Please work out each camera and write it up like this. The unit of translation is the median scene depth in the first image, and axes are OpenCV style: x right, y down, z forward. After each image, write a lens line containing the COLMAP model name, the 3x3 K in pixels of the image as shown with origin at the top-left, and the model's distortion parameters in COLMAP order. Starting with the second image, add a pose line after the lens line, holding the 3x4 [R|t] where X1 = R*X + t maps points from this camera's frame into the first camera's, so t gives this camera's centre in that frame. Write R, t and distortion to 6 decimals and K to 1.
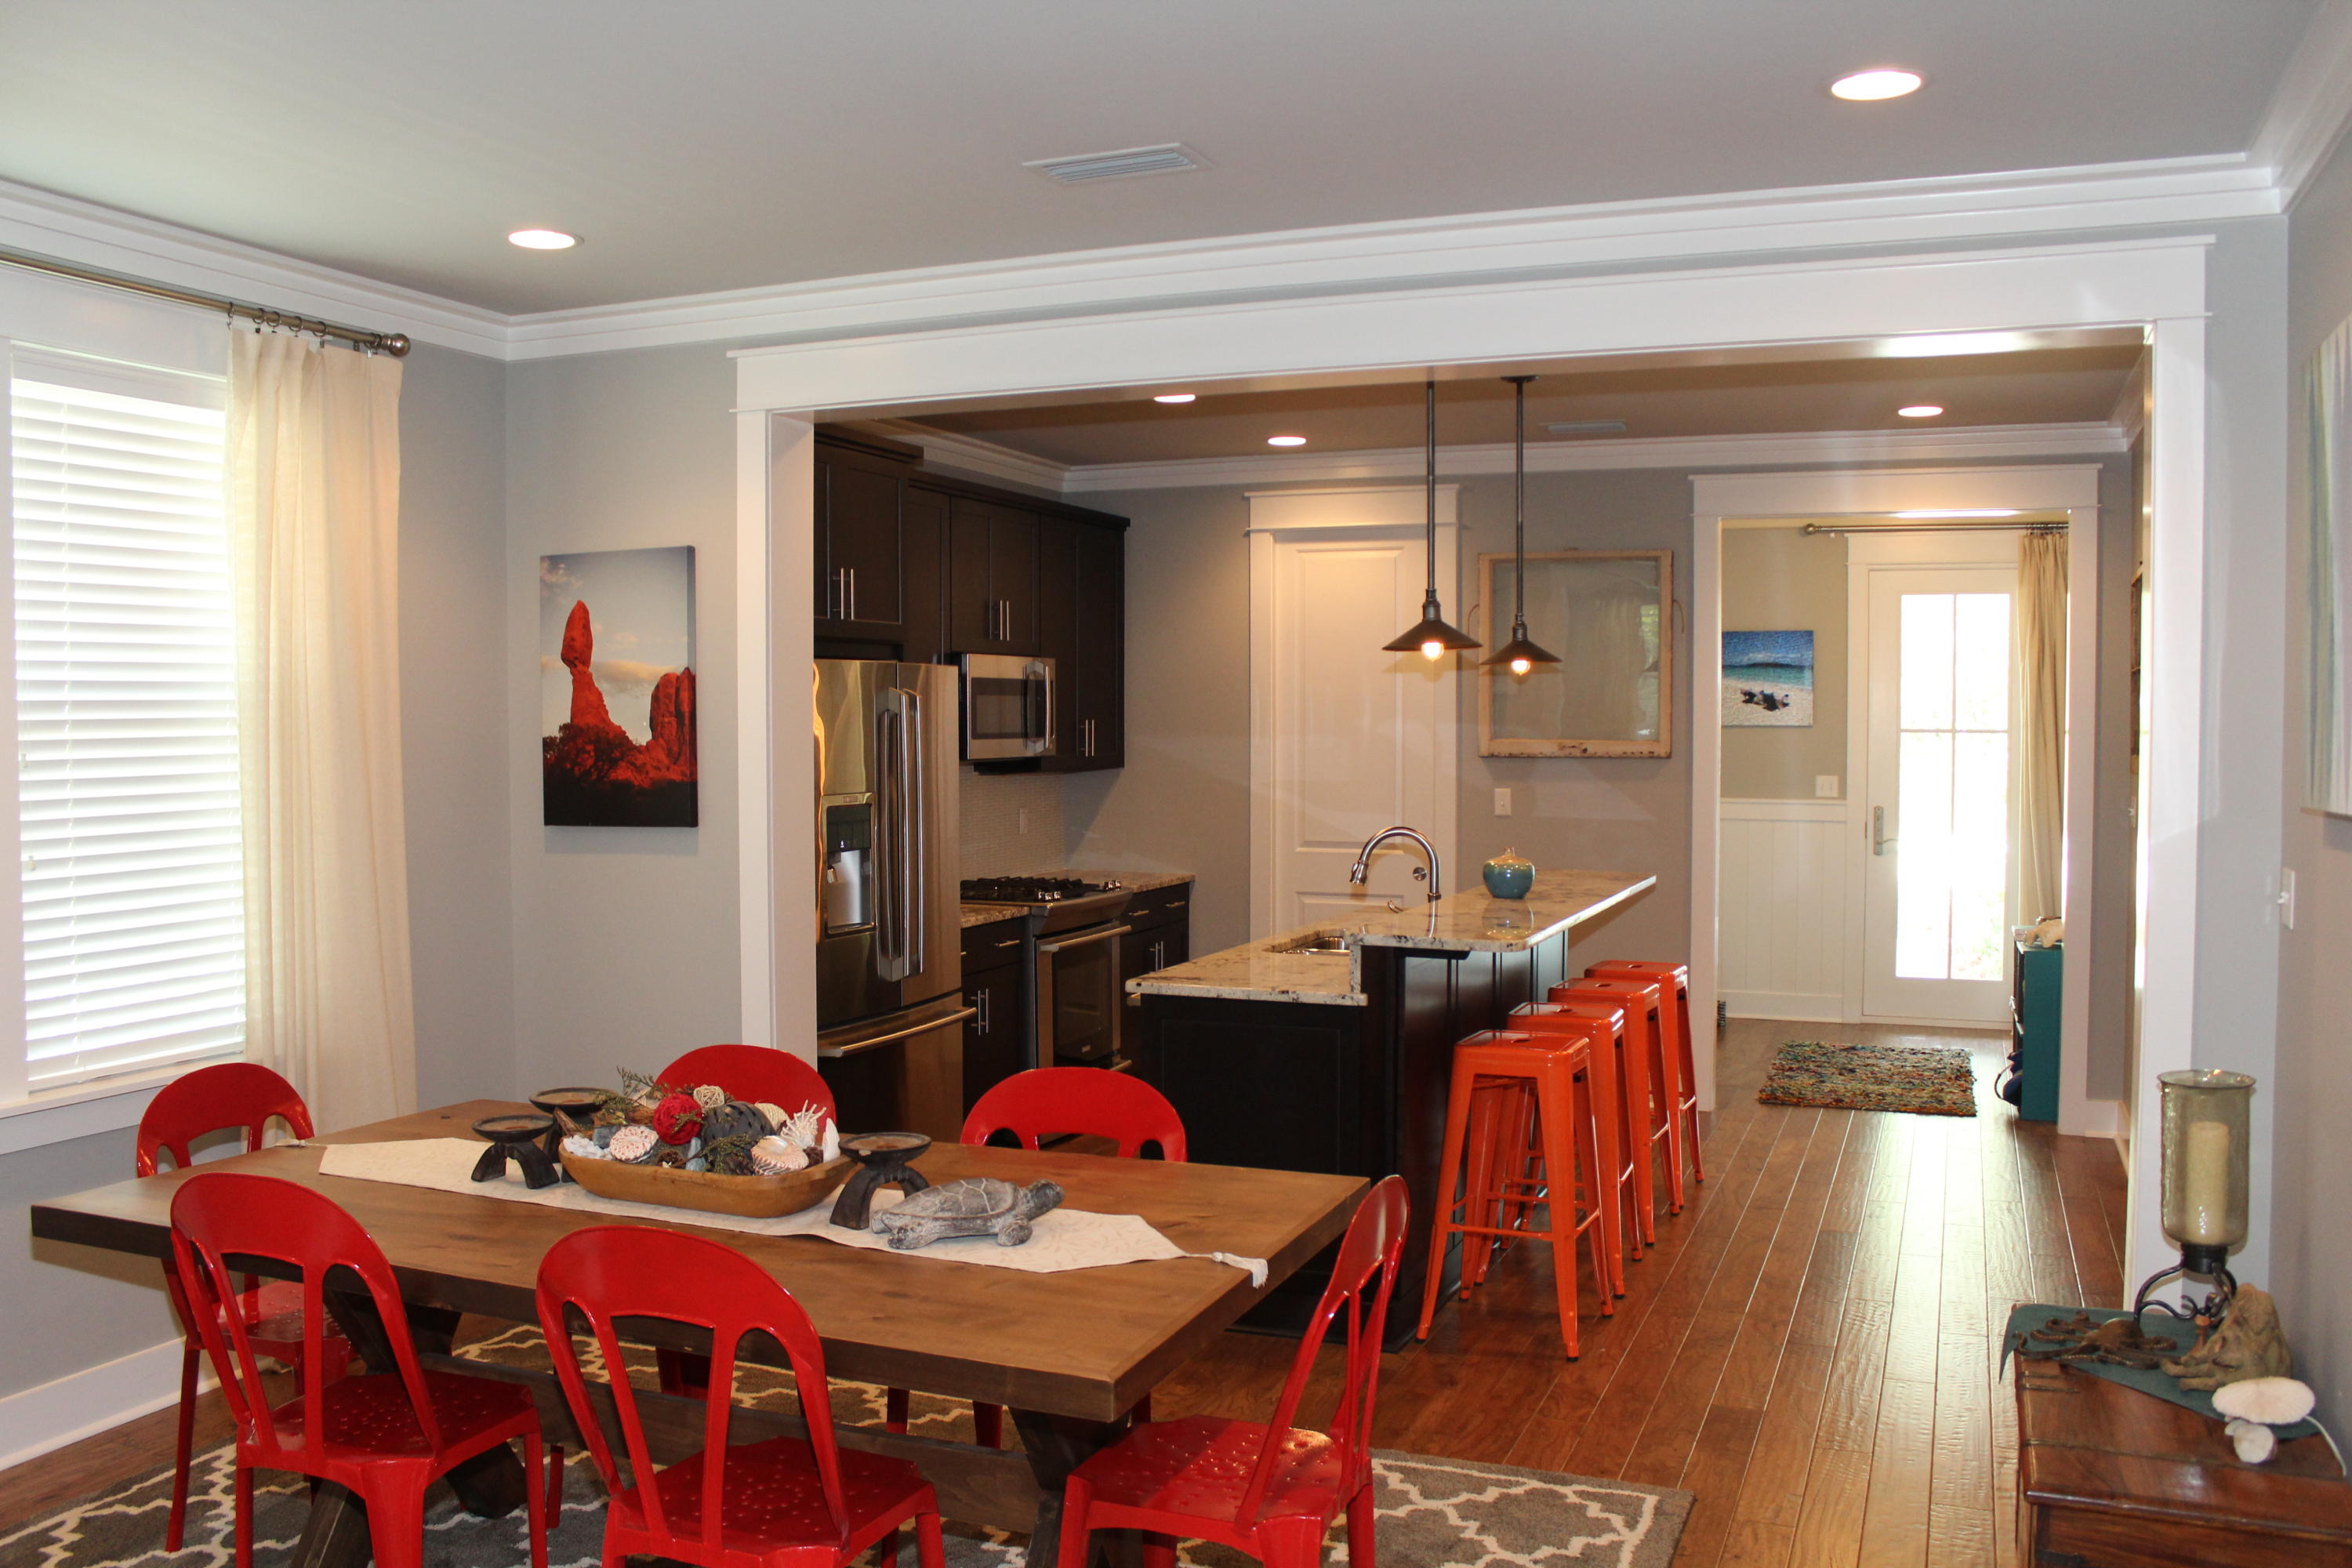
lens RADIAL K [[1977.9, 0, 1176.0], [0, 1977.9, 784.0], [0, 0, 1]] dist [-0.101424, 0.001257]
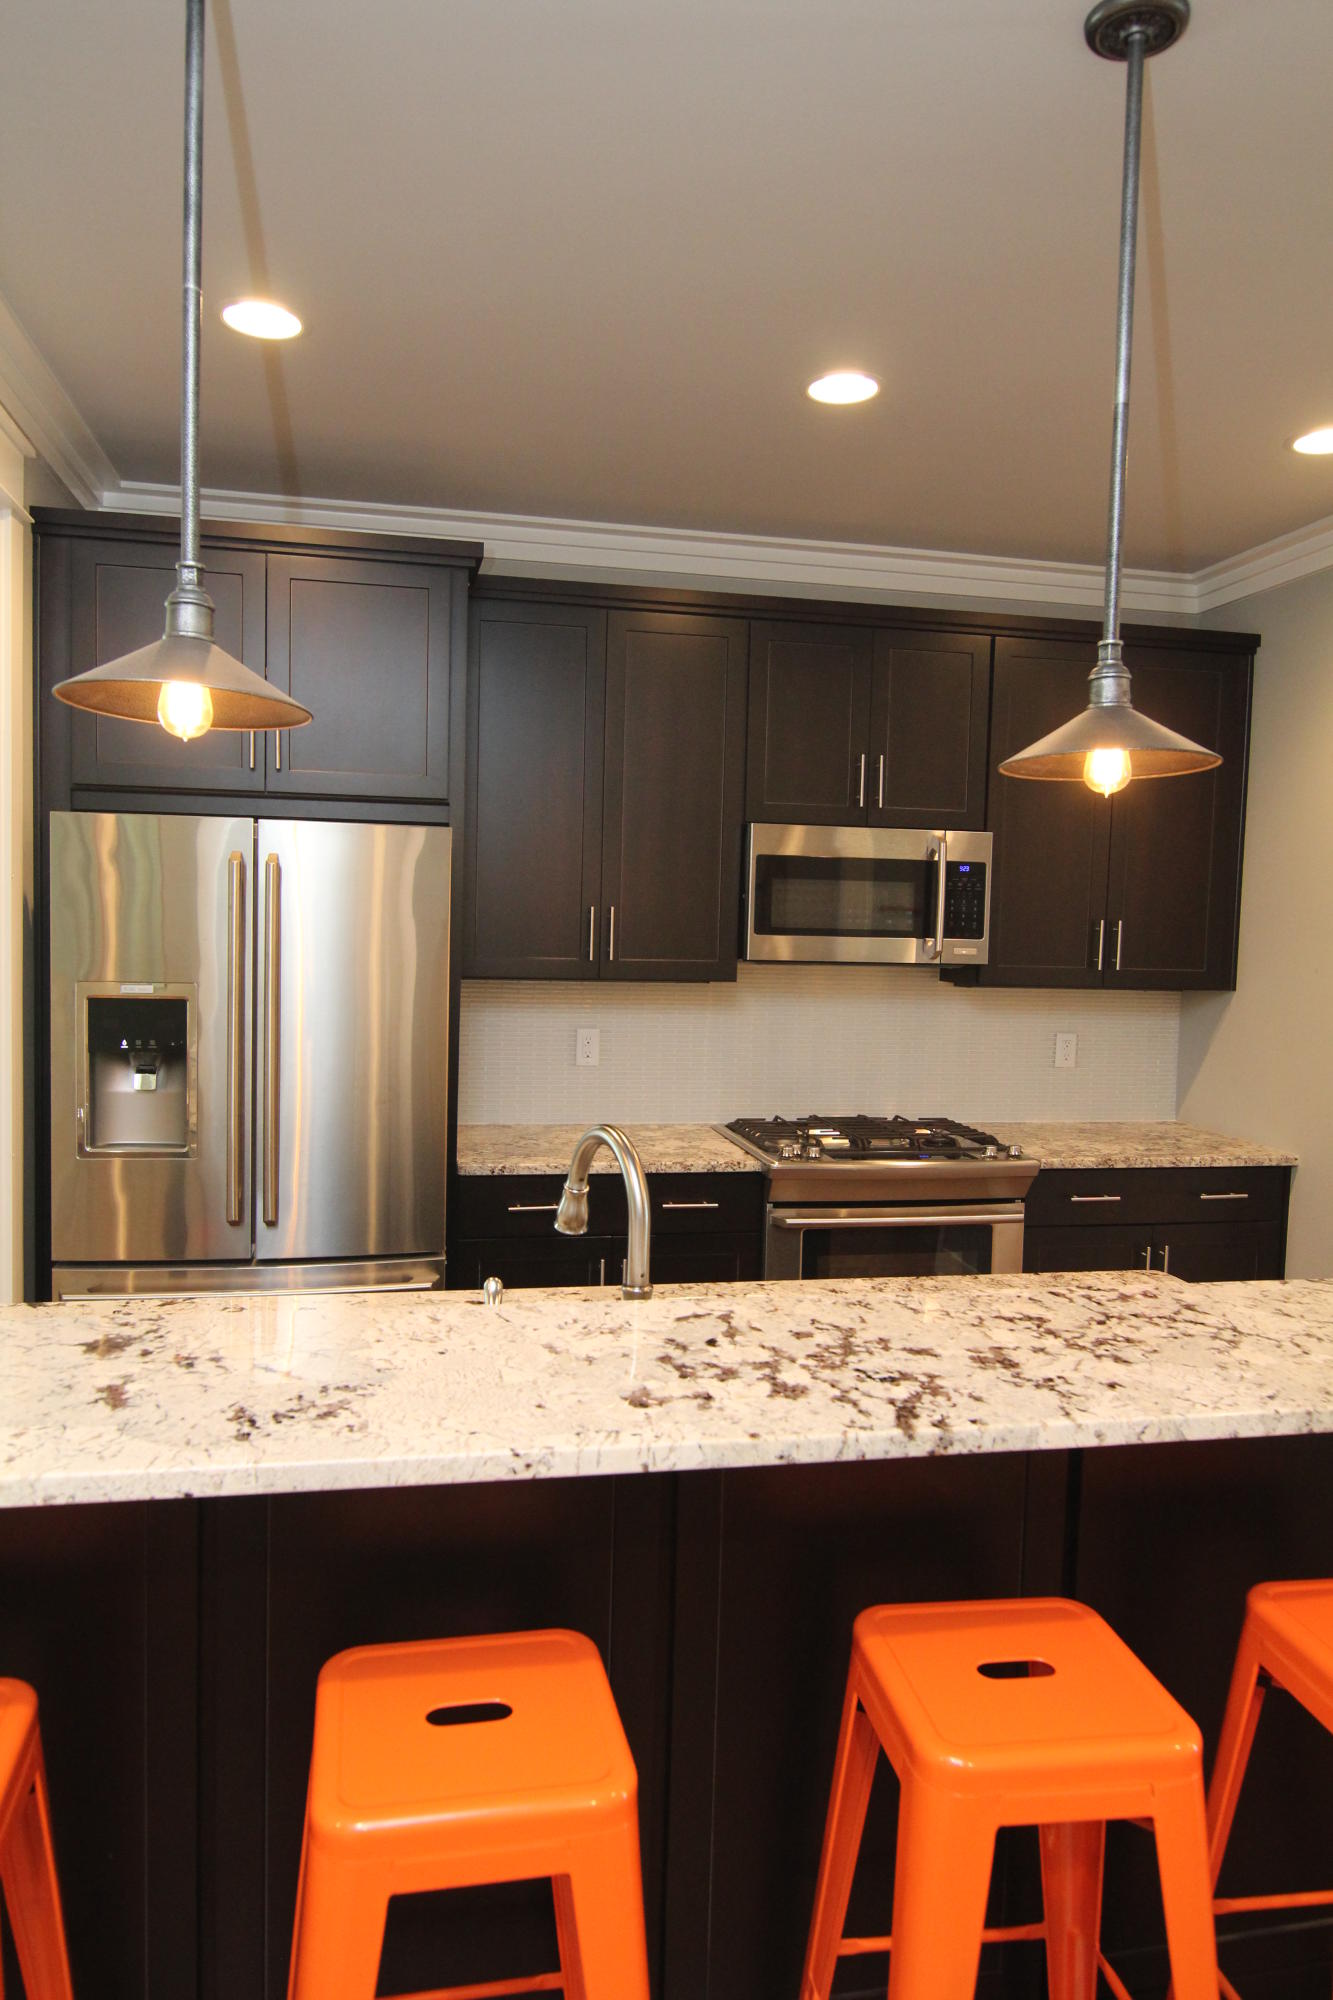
lens RADIAL K [[1321.0, 0, 666.5], [0, 1321.0, 1000.0], [0, 0, 1]] dist [0.002534, -0.018504]
pose [[0.551891, 0.072043, -0.830799, 0.416690], [-0.057020, 0.997190, 0.048594, -0.027084], [0.831965, 0.020553, 0.554448, 0.923690]]
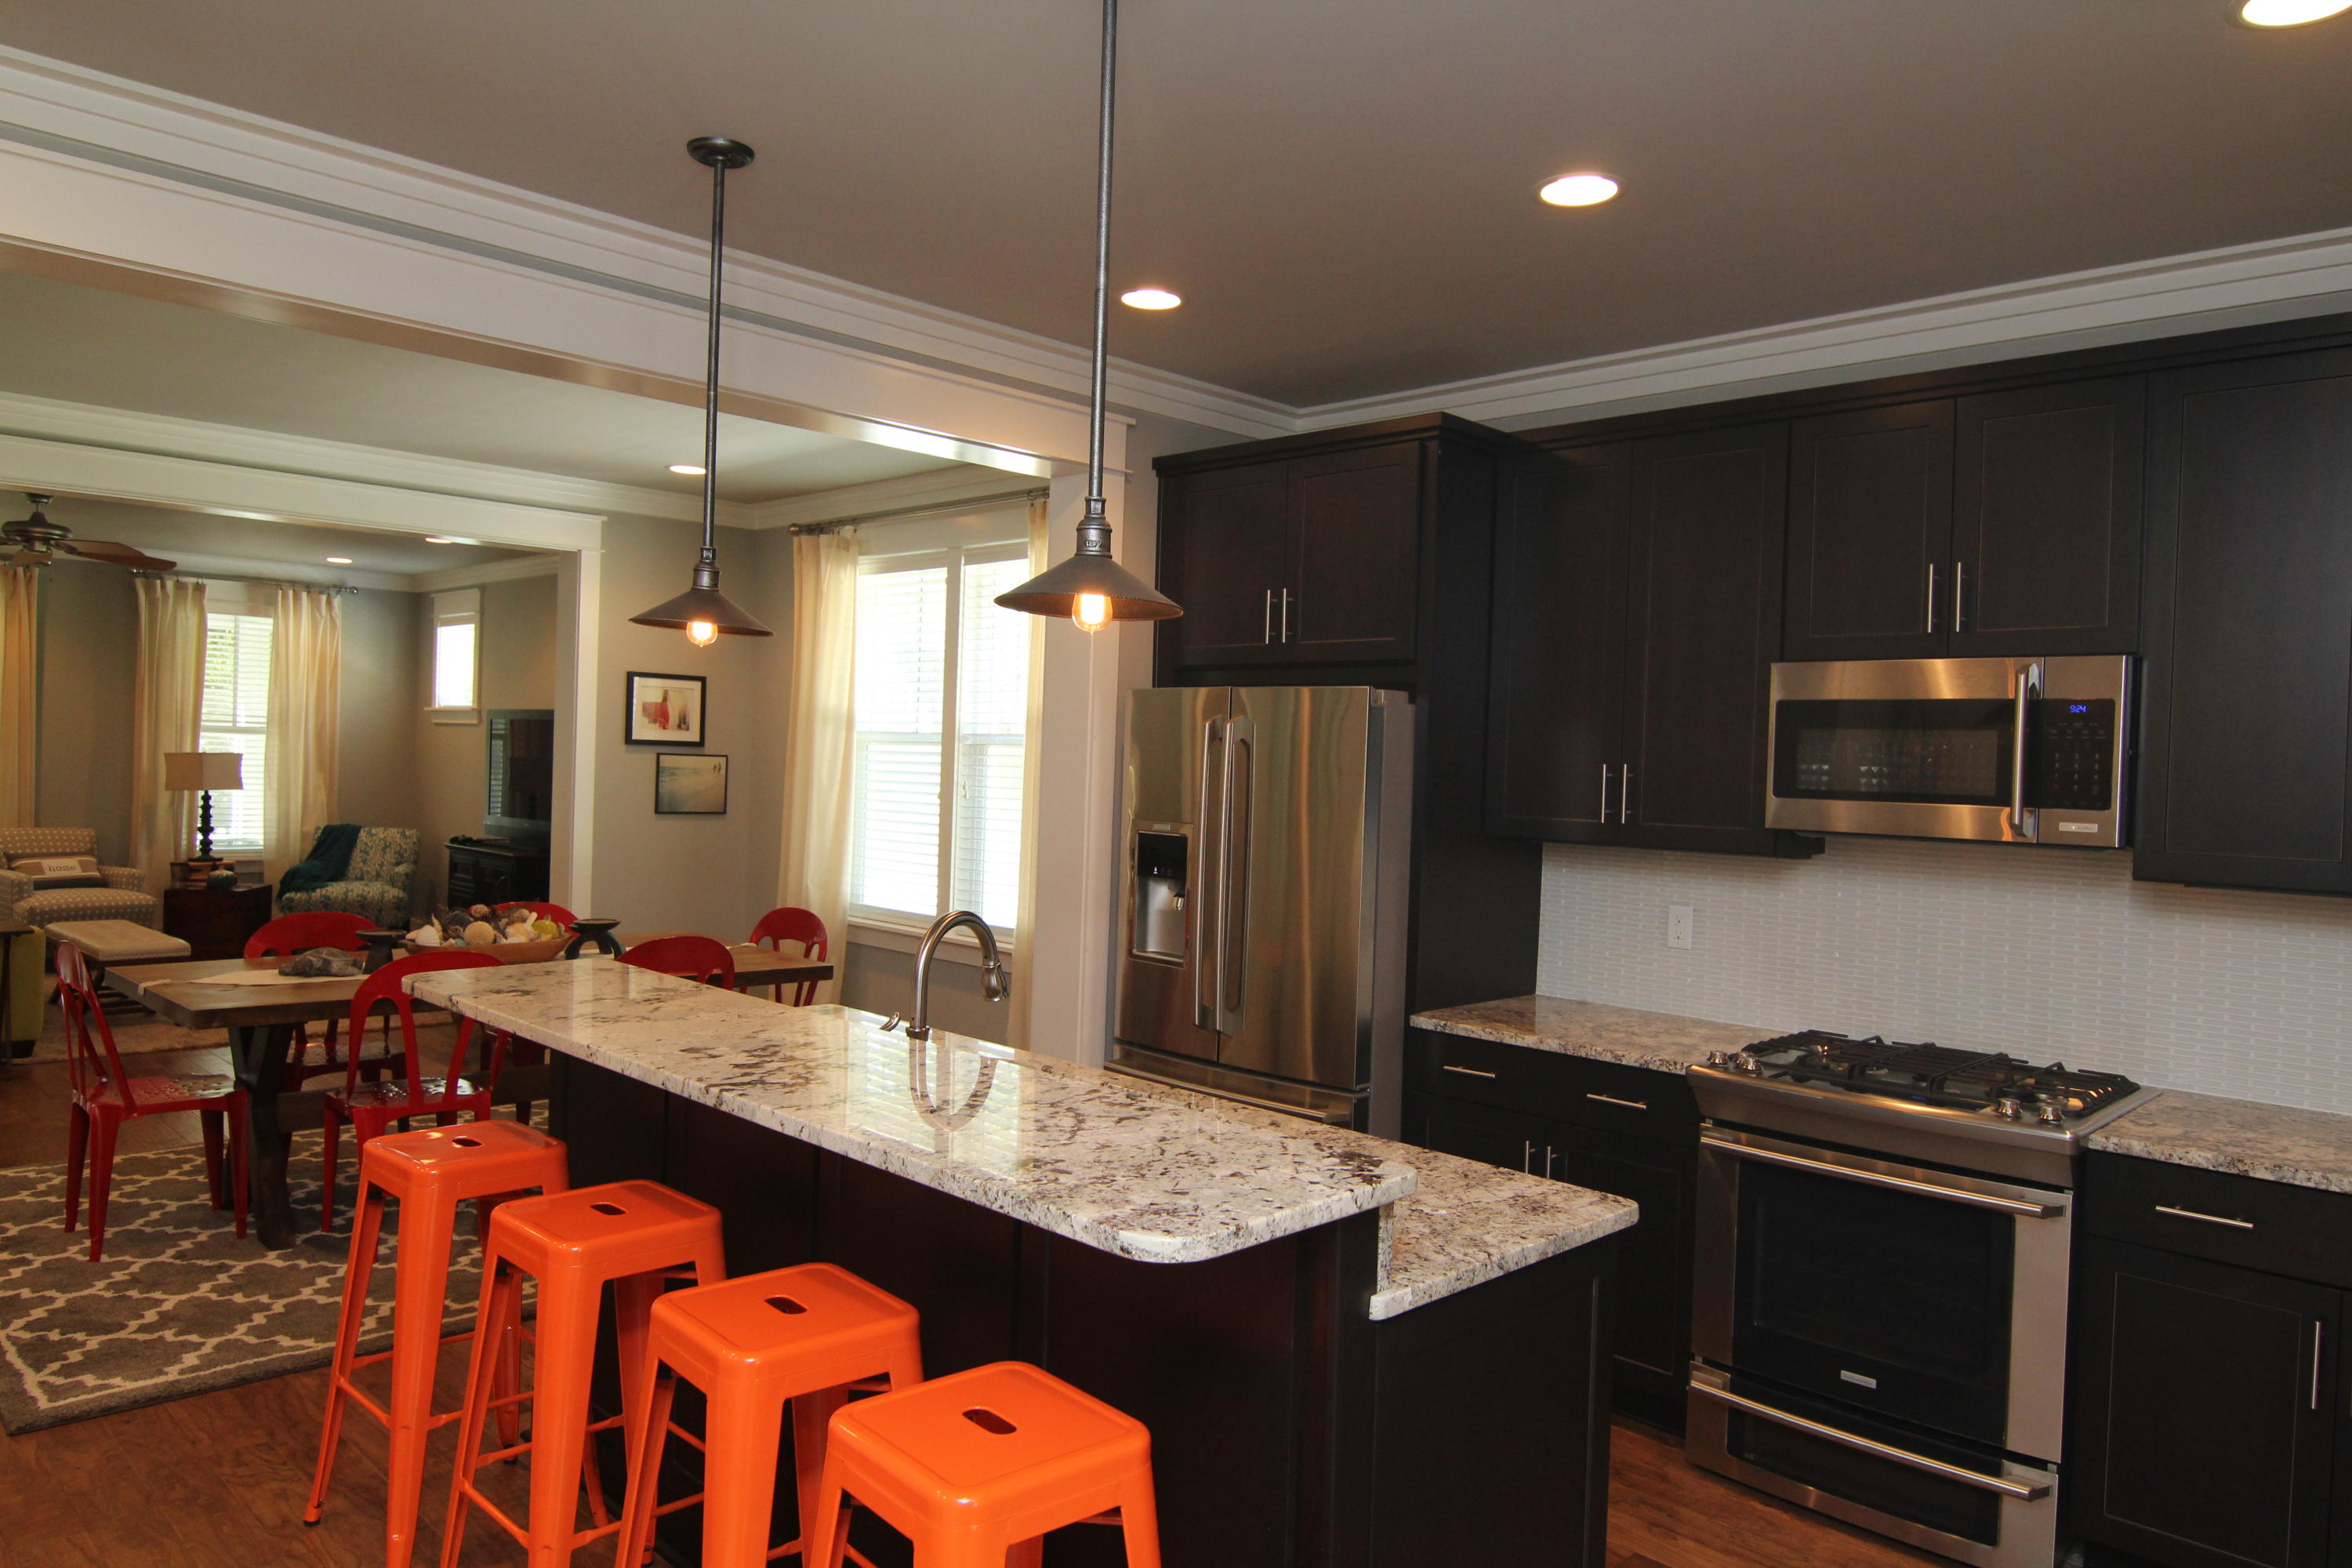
lens RADIAL K [[1553.4, 0, 1181.8], [0, 1553.4, 778.9], [0, 0, 1]] dist [0.002534, -0.018504]
pose [[-0.384800, -0.000018, -0.923000, 0.580630], [-0.064557, 0.997552, 0.026895, -0.040043], [0.920739, 0.069936, -0.383859, 1.371025]]
